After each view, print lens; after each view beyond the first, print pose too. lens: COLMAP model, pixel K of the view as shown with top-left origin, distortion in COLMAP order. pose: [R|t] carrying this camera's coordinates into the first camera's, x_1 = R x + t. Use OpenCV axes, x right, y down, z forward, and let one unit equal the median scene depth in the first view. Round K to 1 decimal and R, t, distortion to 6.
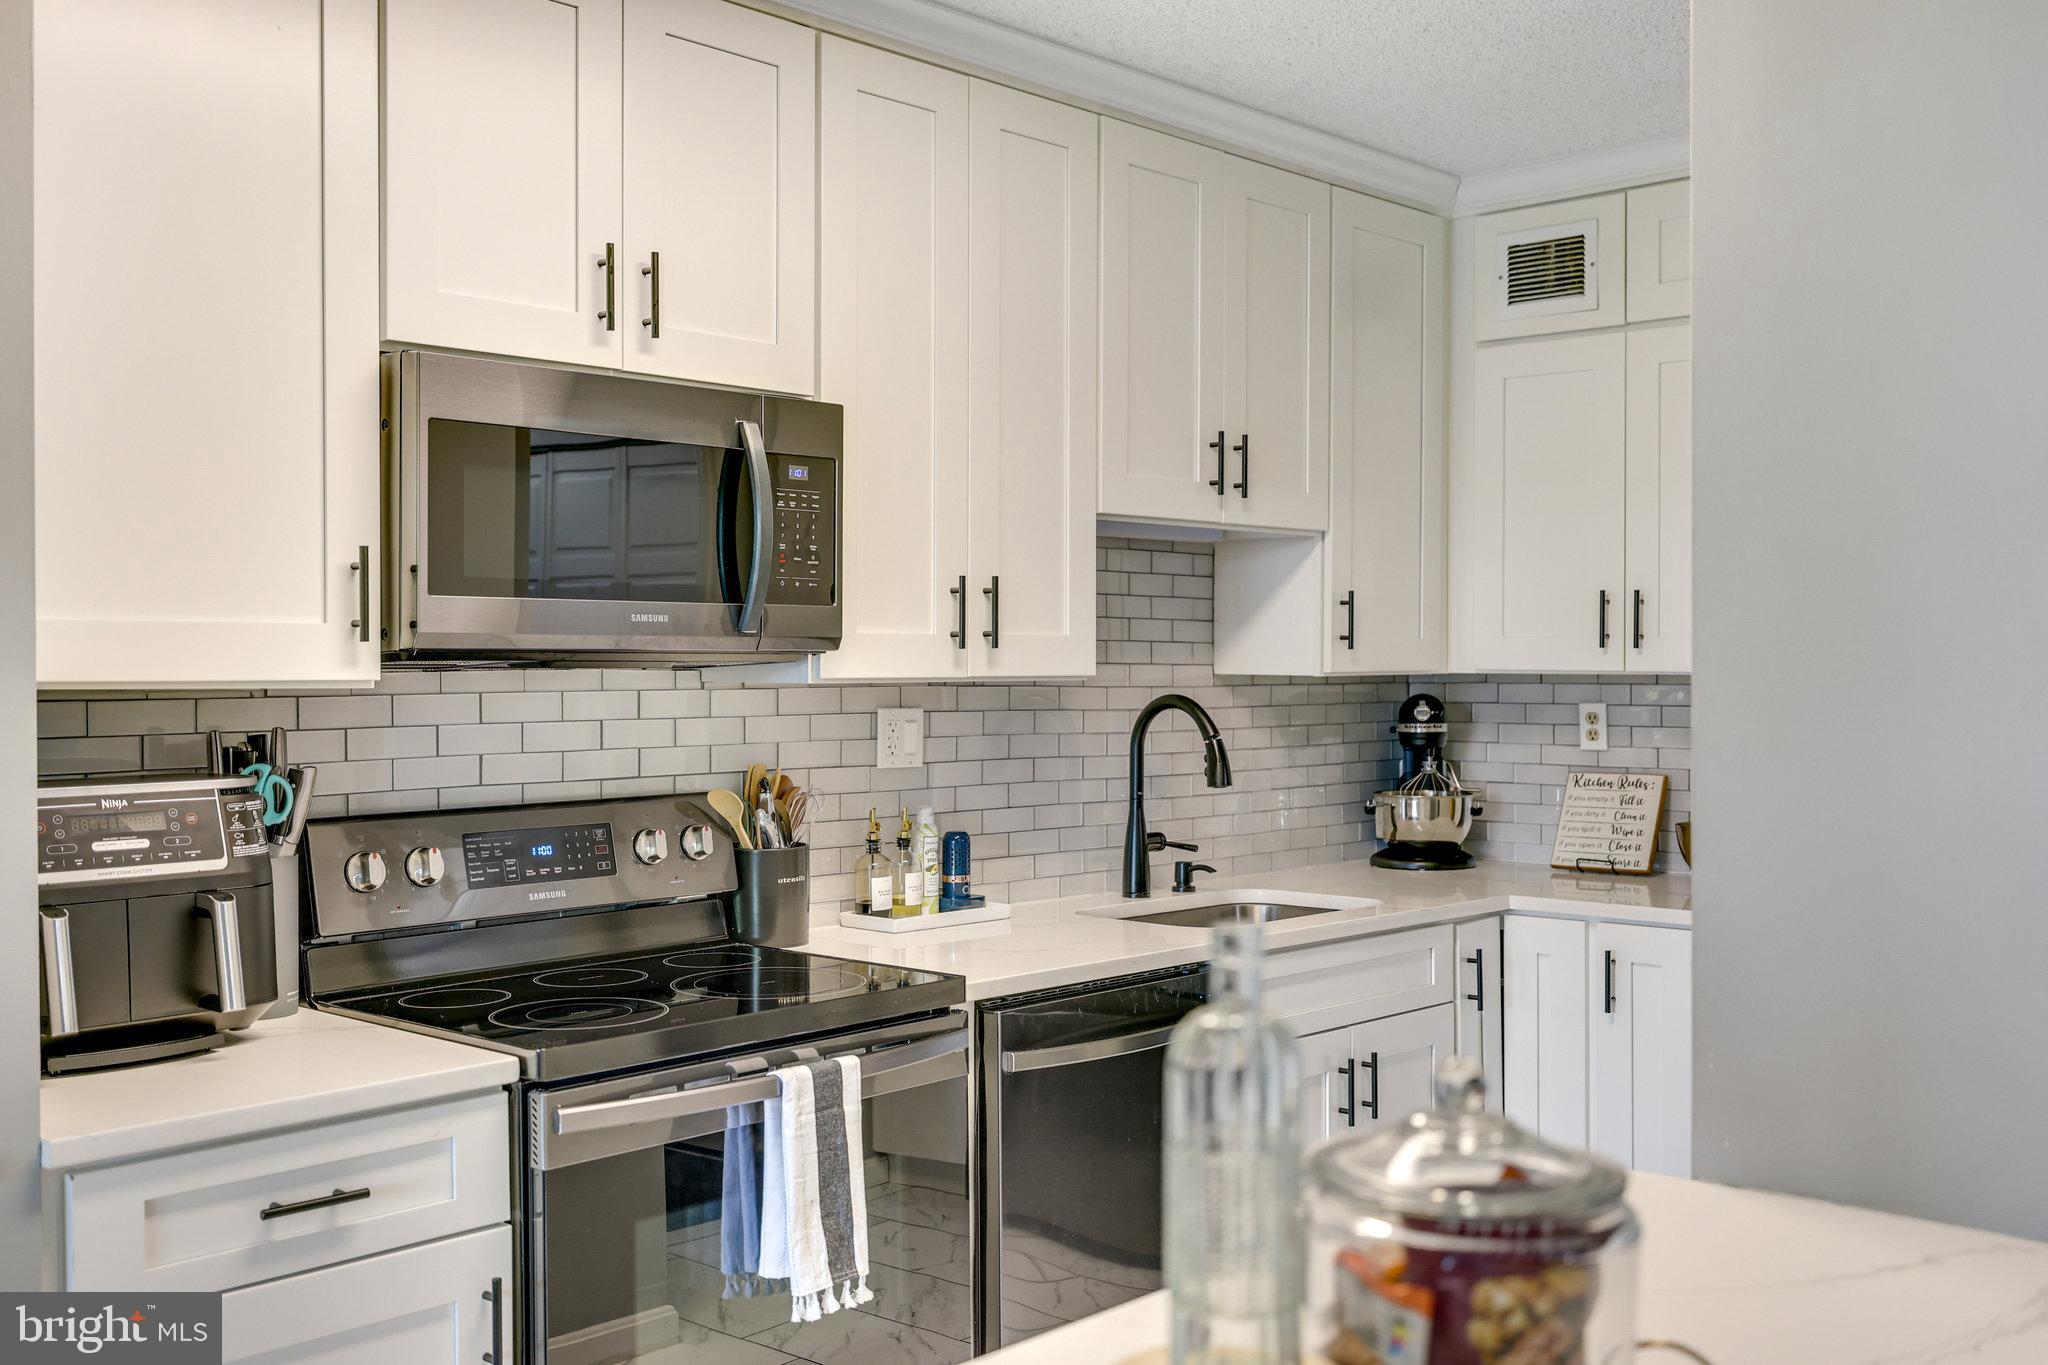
lens RADIAL K [[1882.5, 0, 950.1], [0, 1882.5, 662.8], [0, 0, 1]] dist [-0.000343, 0.000000]
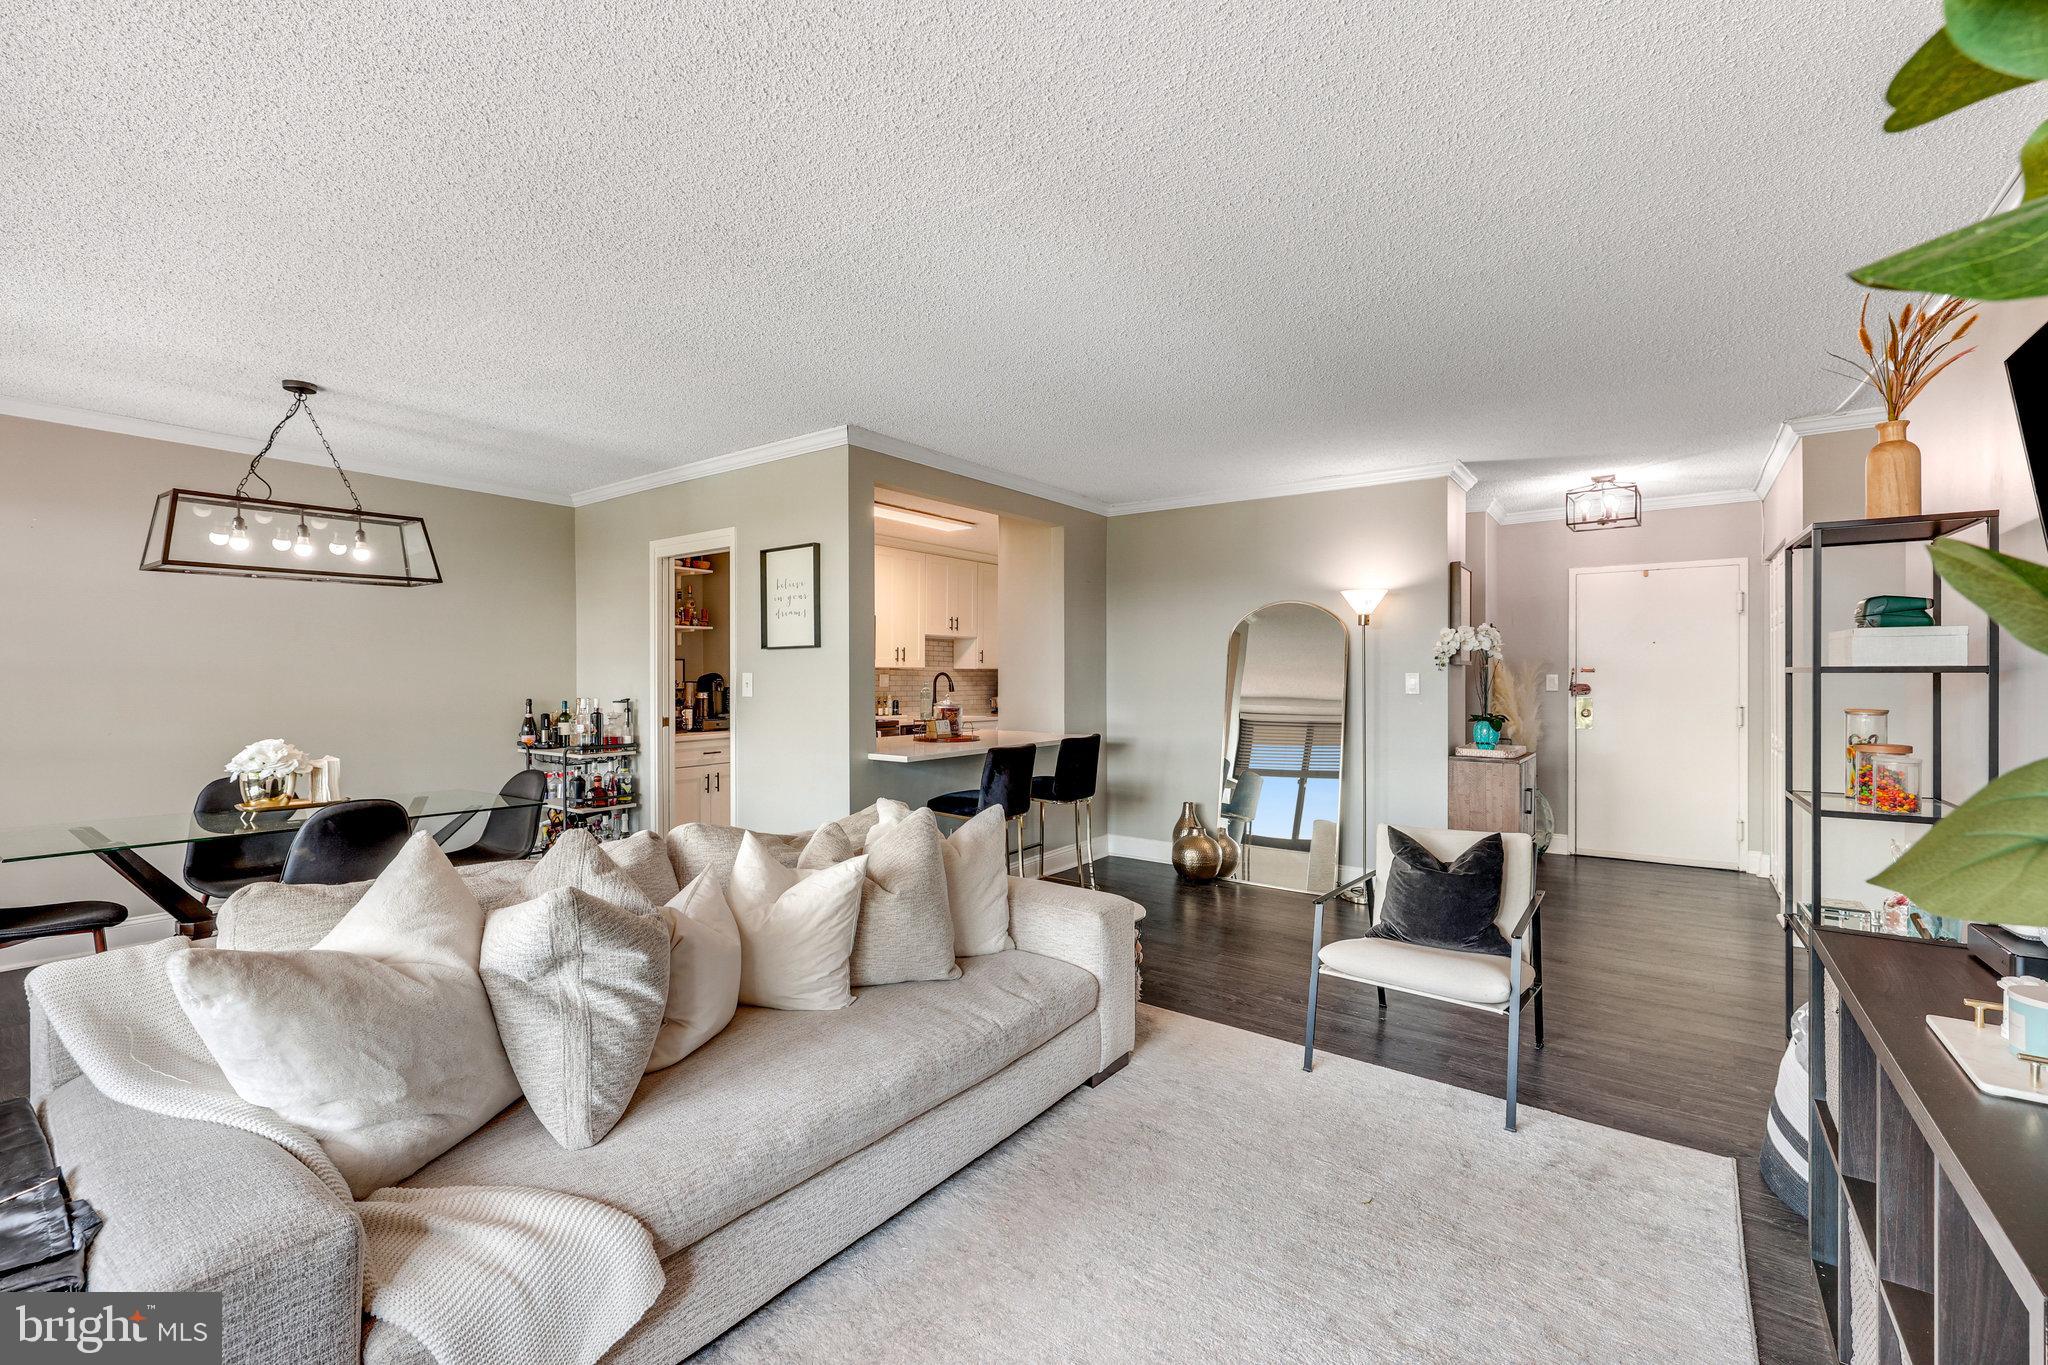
lens RADIAL K [[863.4, 0, 1002.3], [0, 863.4, 677.1], [0, 0, 1]] dist [0.002269, -0.001023]
pose [[0.989996, 0.006413, 0.140951, -0.040822], [-0.006956, 0.999970, 0.003360, 0.023111], [-0.140925, -0.004307, 0.990011, -1.293193]]
